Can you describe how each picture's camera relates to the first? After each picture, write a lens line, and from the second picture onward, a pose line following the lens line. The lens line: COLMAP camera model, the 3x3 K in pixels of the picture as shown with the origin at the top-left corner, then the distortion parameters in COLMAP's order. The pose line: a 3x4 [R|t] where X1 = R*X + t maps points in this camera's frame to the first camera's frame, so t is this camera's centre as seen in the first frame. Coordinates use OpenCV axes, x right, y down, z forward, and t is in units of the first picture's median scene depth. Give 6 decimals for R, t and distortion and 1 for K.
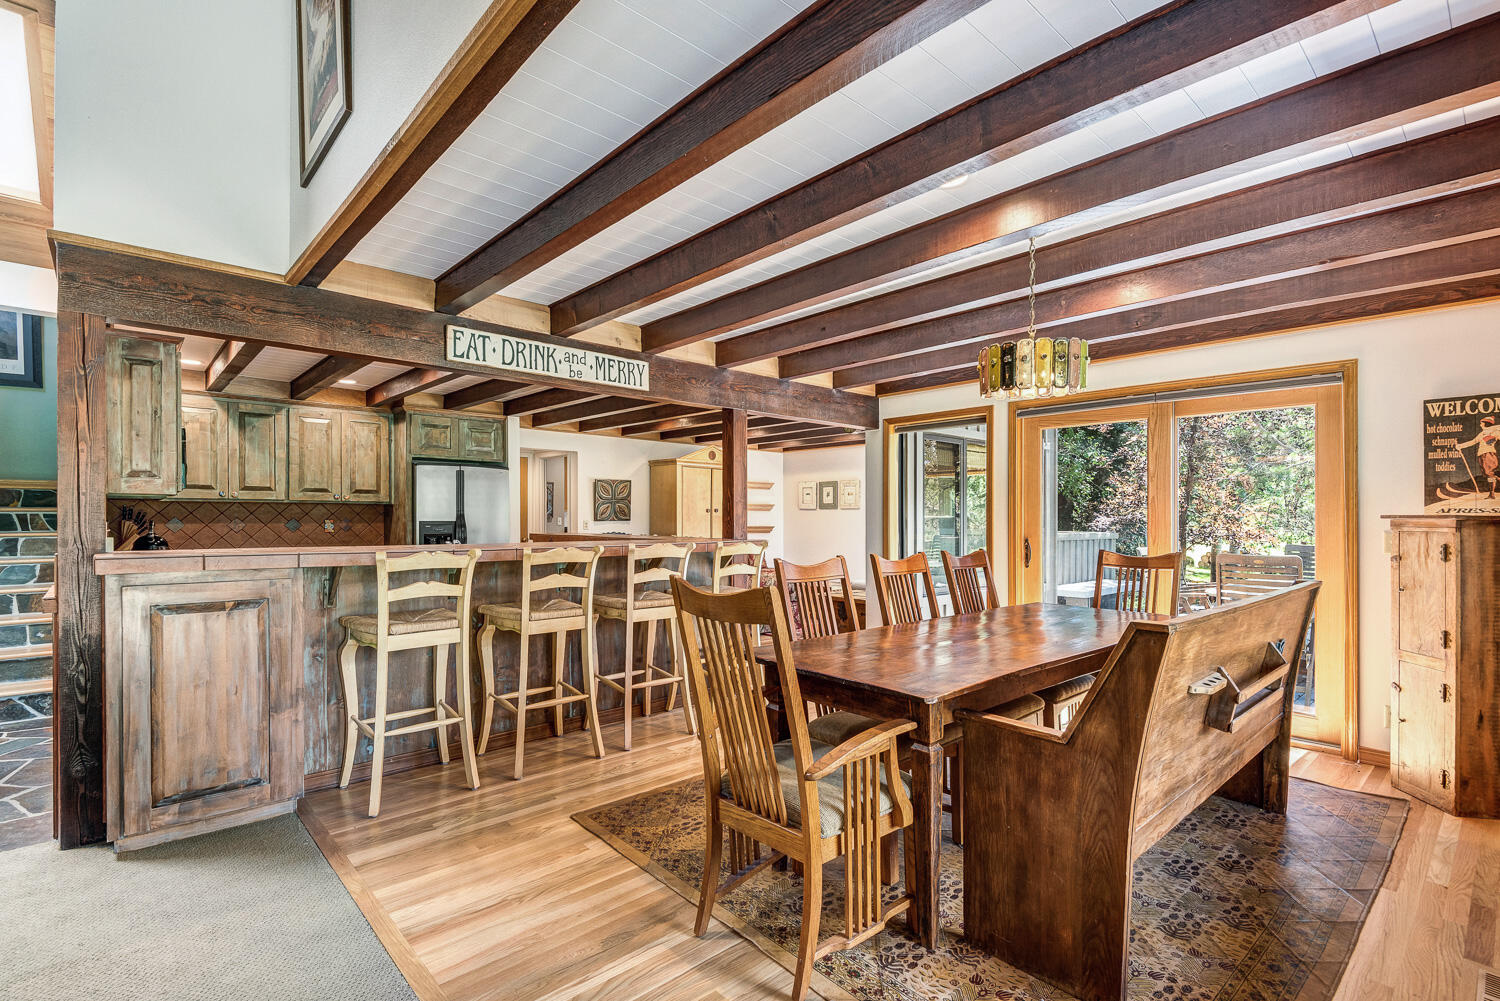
lens RADIAL K [[699.4, 0, 757.9], [0, 699.4, 514.6], [0, 0, 1]] dist [0.002046, 0.000018]
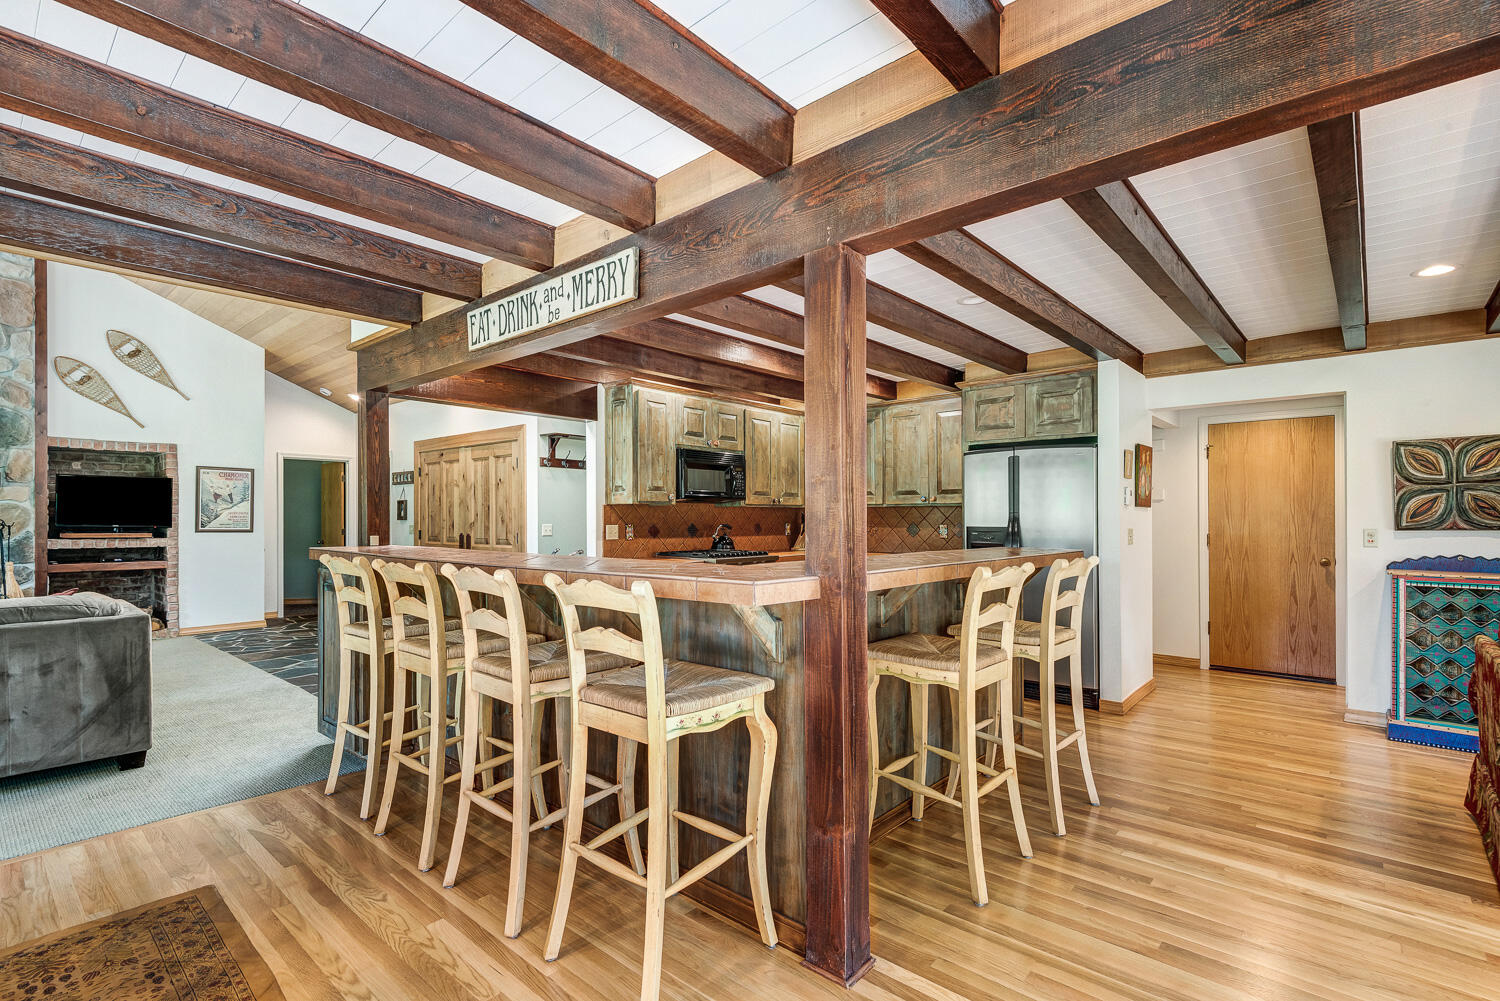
lens RADIAL K [[699.4, 0, 757.9], [0, 699.4, 514.6], [0, 0, 1]] dist [0.002046, 0.000018]
pose [[0.100085, -0.010830, -0.994920, 0.425826], [0.004940, 0.999934, -0.010387, 0.004869], [0.994967, -0.003875, 0.100132, 1.074906]]
